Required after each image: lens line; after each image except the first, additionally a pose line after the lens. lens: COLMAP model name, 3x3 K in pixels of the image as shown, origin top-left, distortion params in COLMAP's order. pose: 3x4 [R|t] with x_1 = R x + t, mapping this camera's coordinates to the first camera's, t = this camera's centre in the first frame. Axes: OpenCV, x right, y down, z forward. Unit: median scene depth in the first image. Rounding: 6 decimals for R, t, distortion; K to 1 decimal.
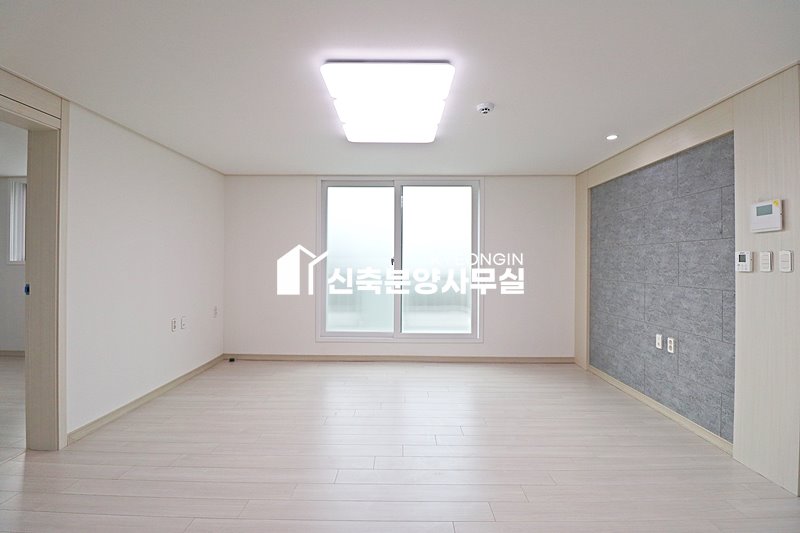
lens RADIAL K [[370.5, 0, 396.6], [0, 370.5, 263.7], [0, 0, 1]] dist [-0.003794, -0.007386]
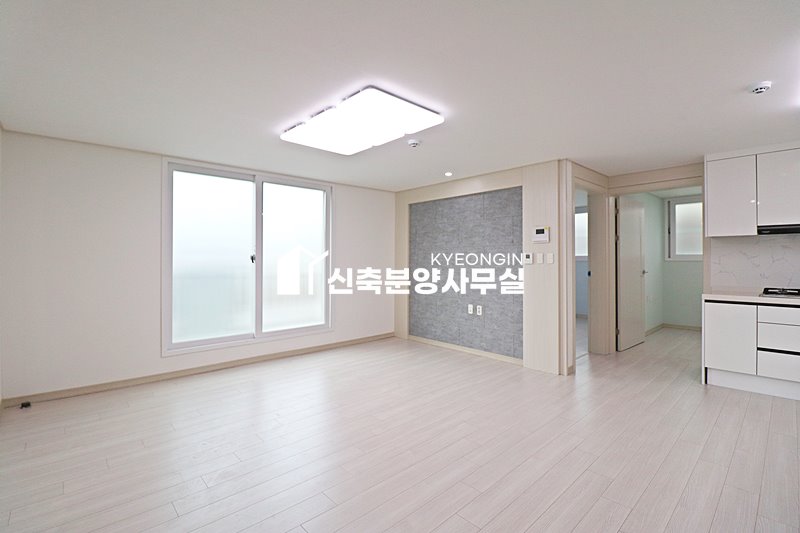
lens RADIAL K [[370.5, 0, 392.6], [0, 370.5, 258.3], [0, 0, 1]] dist [-0.003794, -0.007386]
pose [[0.731244, -0.001918, 0.682113, -0.537862], [0.007206, 0.999962, -0.004913, -0.000244], [-0.682078, 0.008508, 0.731230, 0.065164]]
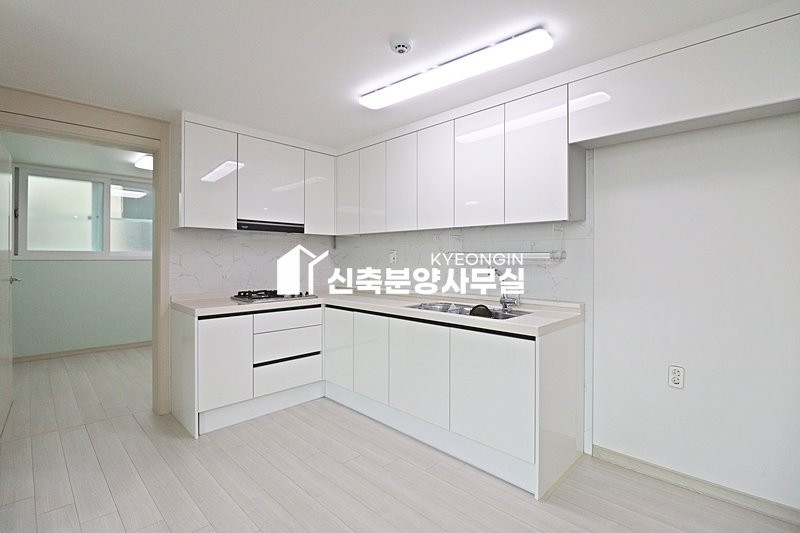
lens RADIAL K [[370.5, 0, 396.8], [0, 370.5, 258.3], [0, 0, 1]] dist [-0.003794, -0.007386]
pose [[-0.721706, -0.007514, 0.692159, 0.031260], [-0.002344, 0.999962, 0.008412, -0.004250], [-0.692195, 0.004449, -0.721696, 0.484171]]
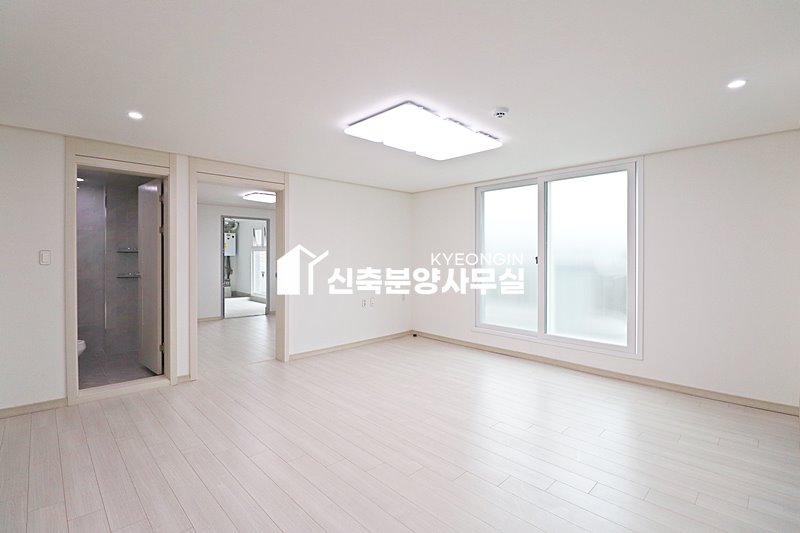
lens RADIAL K [[370.5, 0, 398.2], [0, 370.5, 256.9], [0, 0, 1]] dist [-0.003794, -0.007386]
pose [[0.705217, -0.001917, -0.708989, 0.568167], [-0.002694, 0.999982, -0.005383, -0.010234], [0.708986, 0.005706, 0.705199, 0.058177]]
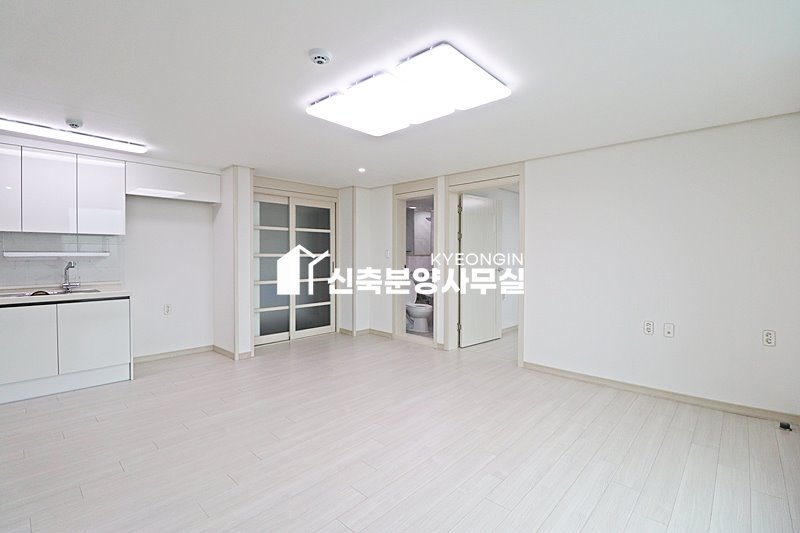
lens RADIAL K [[370.5, 0, 398.2], [0, 370.5, 260.3], [0, 0, 1]] dist [-0.003794, -0.007386]
pose [[-0.678796, 0.007134, -0.734293, 0.513047], [-0.008036, 0.999821, 0.017141, -0.010755], [0.734283, 0.017536, -0.678617, 1.226406]]
